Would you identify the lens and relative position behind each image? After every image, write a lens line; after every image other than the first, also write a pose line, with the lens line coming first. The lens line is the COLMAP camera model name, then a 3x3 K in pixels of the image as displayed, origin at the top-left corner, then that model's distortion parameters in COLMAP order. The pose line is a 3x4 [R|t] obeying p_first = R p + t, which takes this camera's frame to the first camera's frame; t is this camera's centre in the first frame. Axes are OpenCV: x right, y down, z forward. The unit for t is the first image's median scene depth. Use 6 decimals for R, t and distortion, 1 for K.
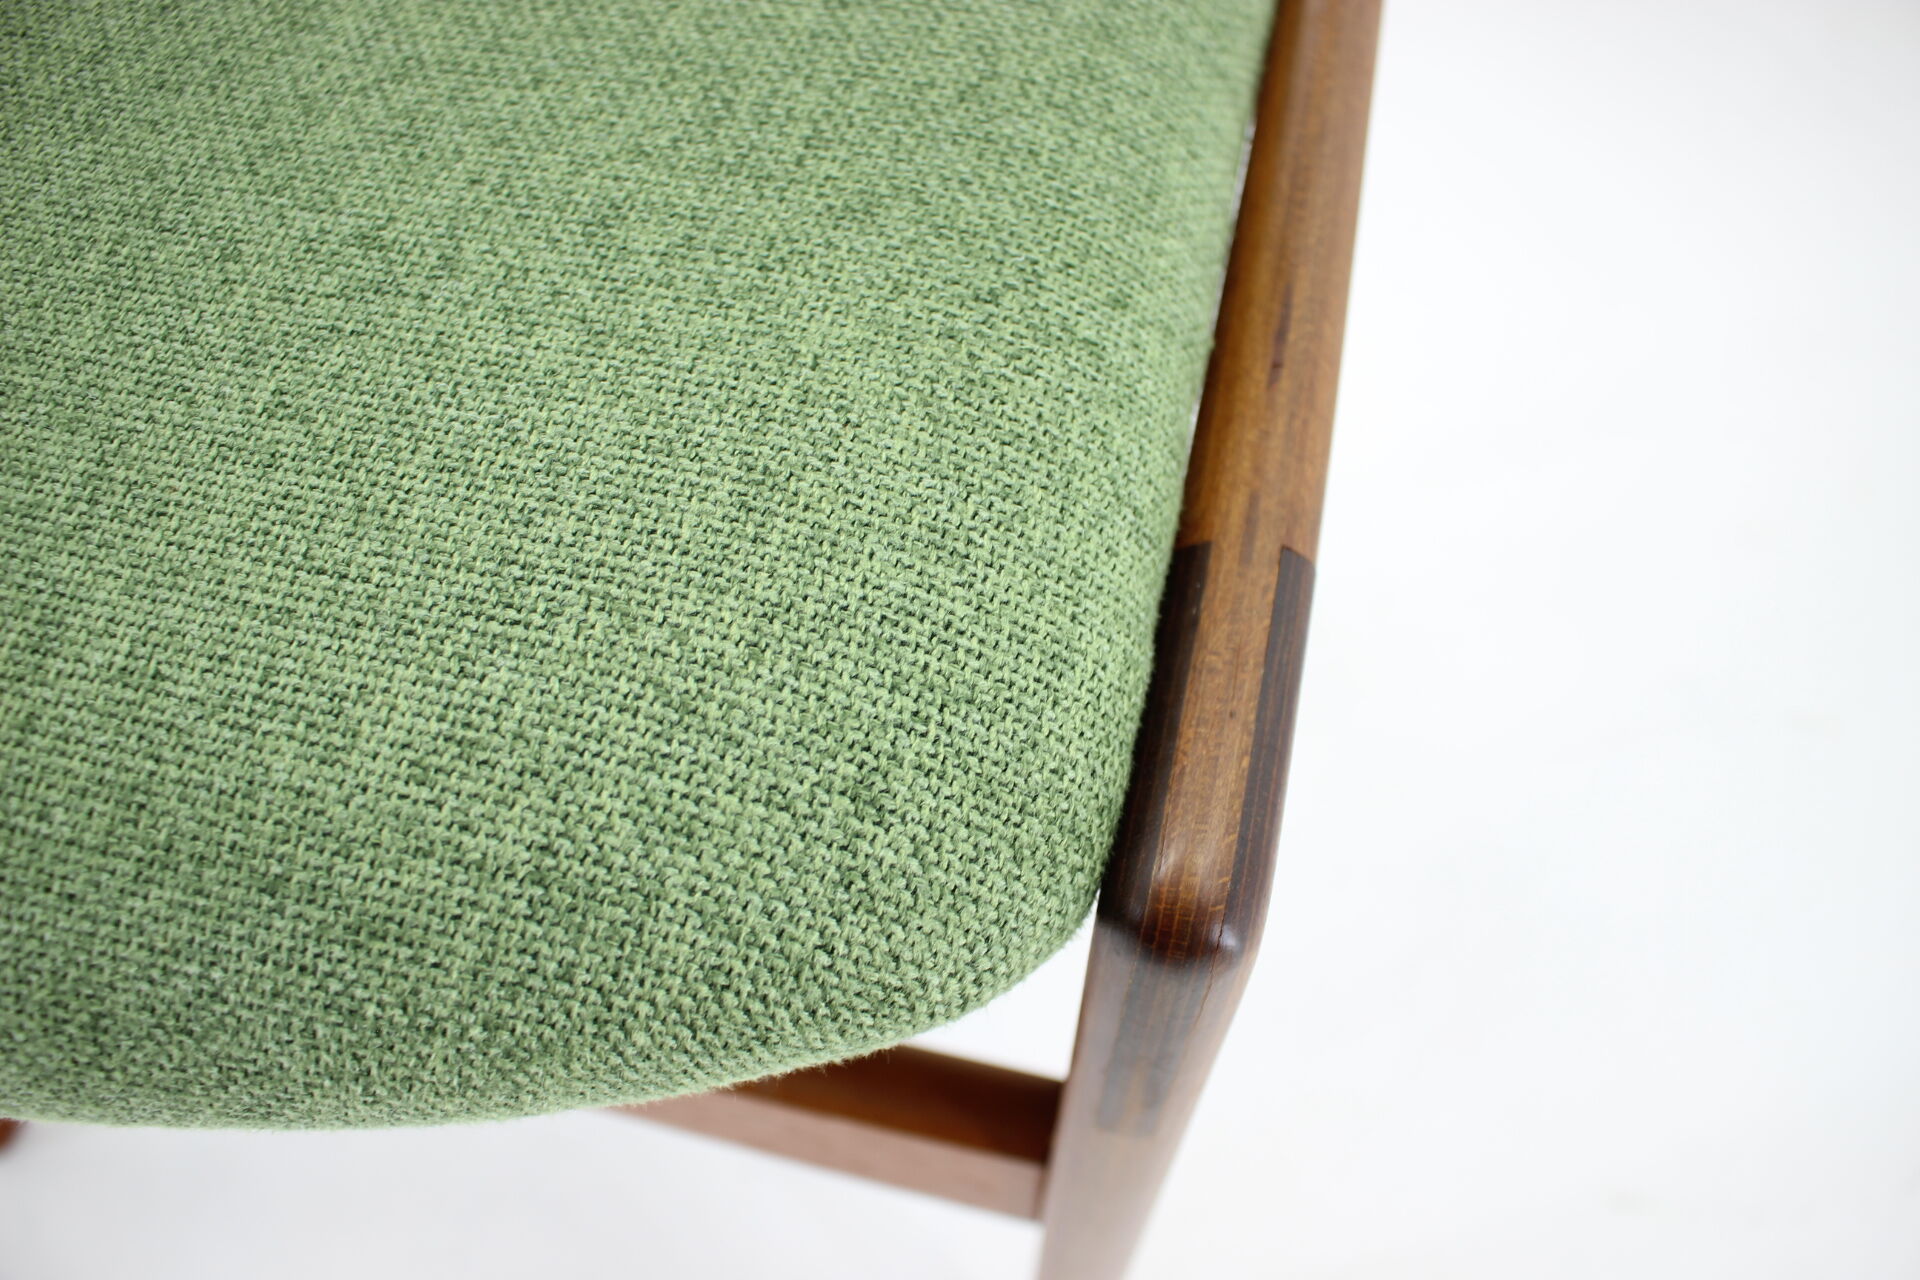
lens RADIAL K [[1635.7, 0, 961.7], [0, 1635.7, 637.4], [0, 0, 1]] dist [-0.140533, 0.109551]
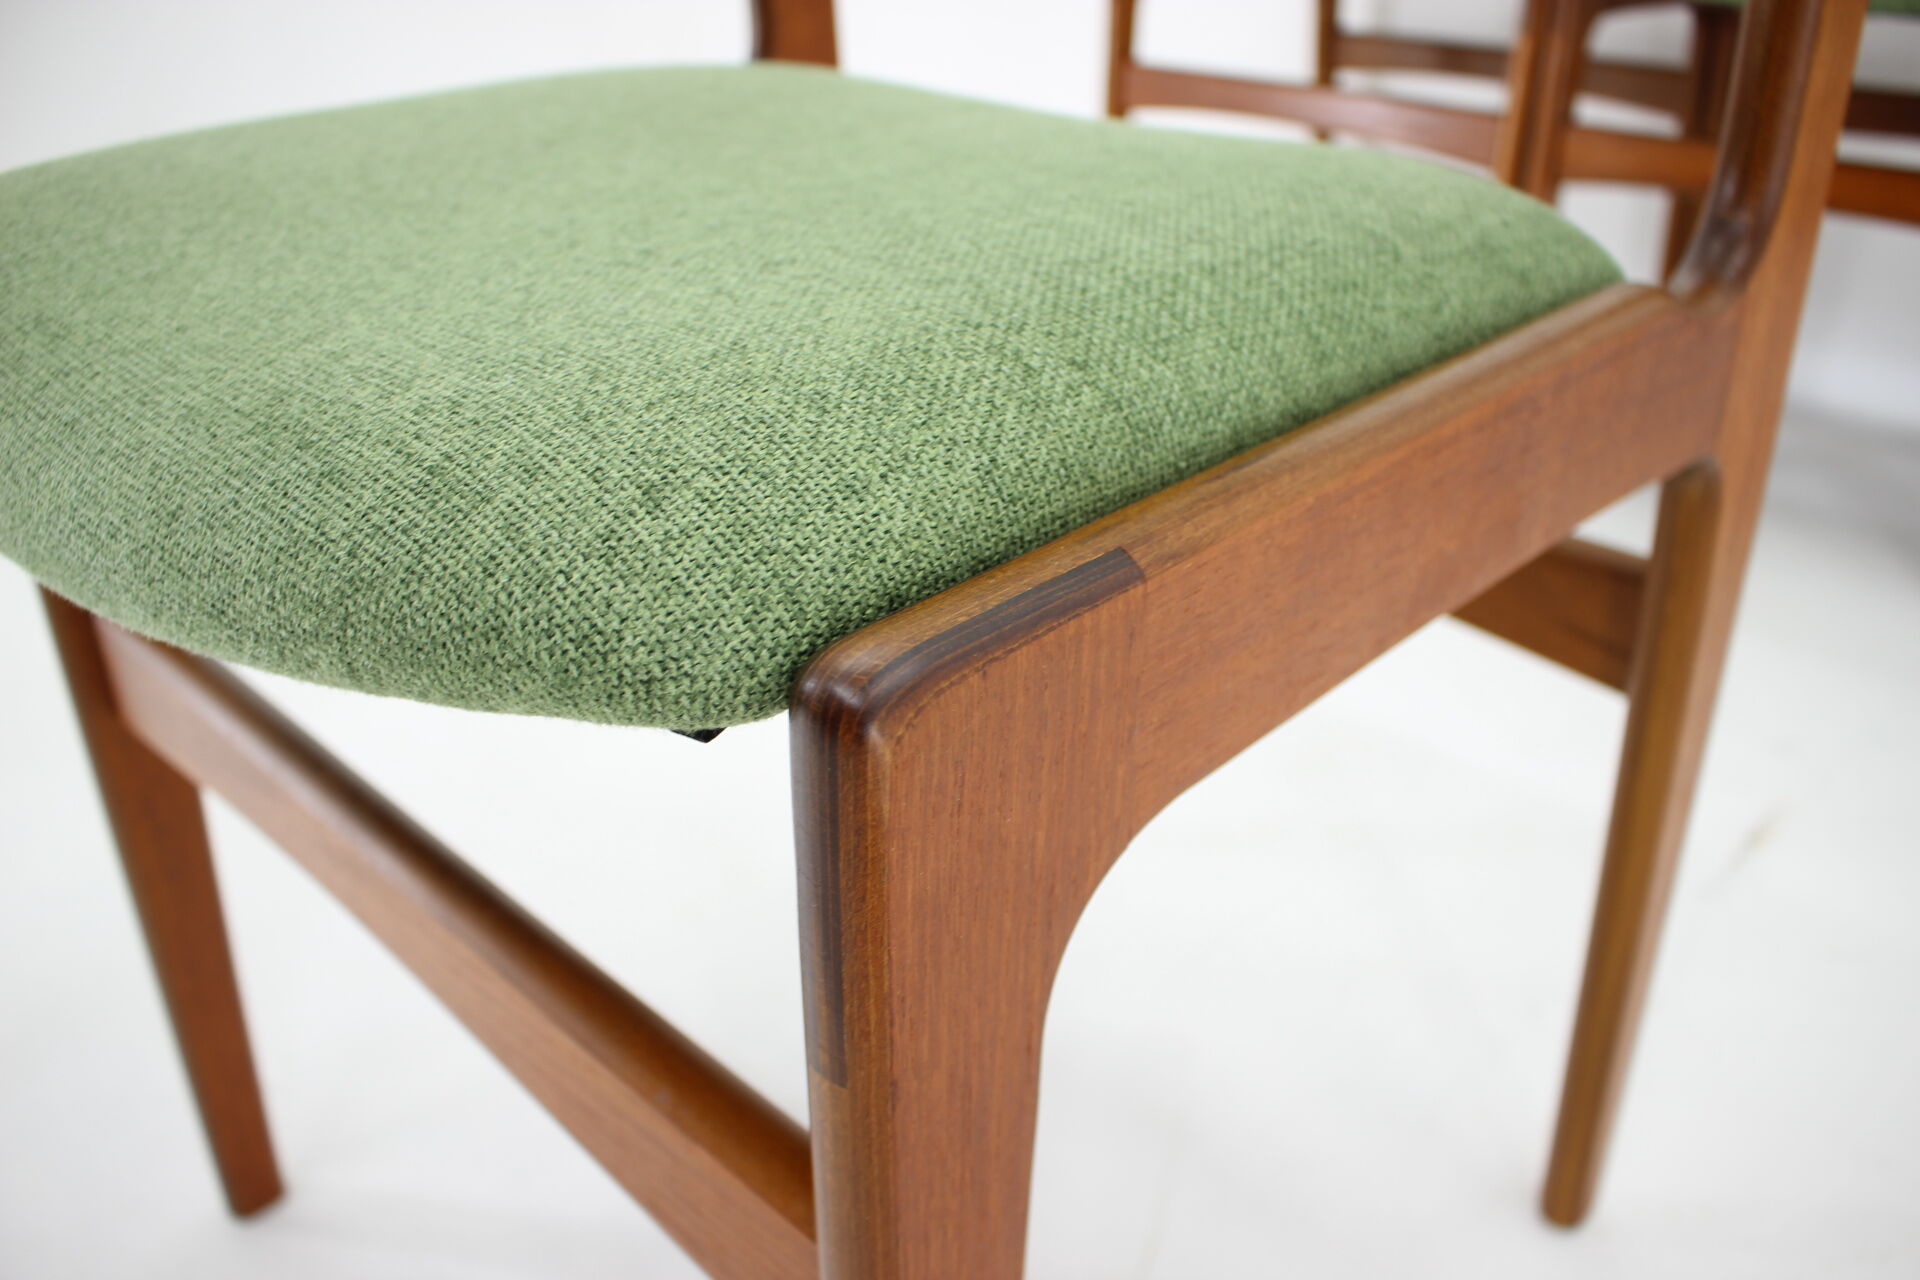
lens RADIAL K [[1635.7, 0, 956.1], [0, 1635.7, 638.6], [0, 0, 1]] dist [-0.140533, 0.109551]
pose [[0.852141, 0.237968, -0.466076, 0.785696], [-0.431370, 0.823638, -0.368158, 0.568597], [0.296268, 0.514774, 0.804508, 0.078754]]
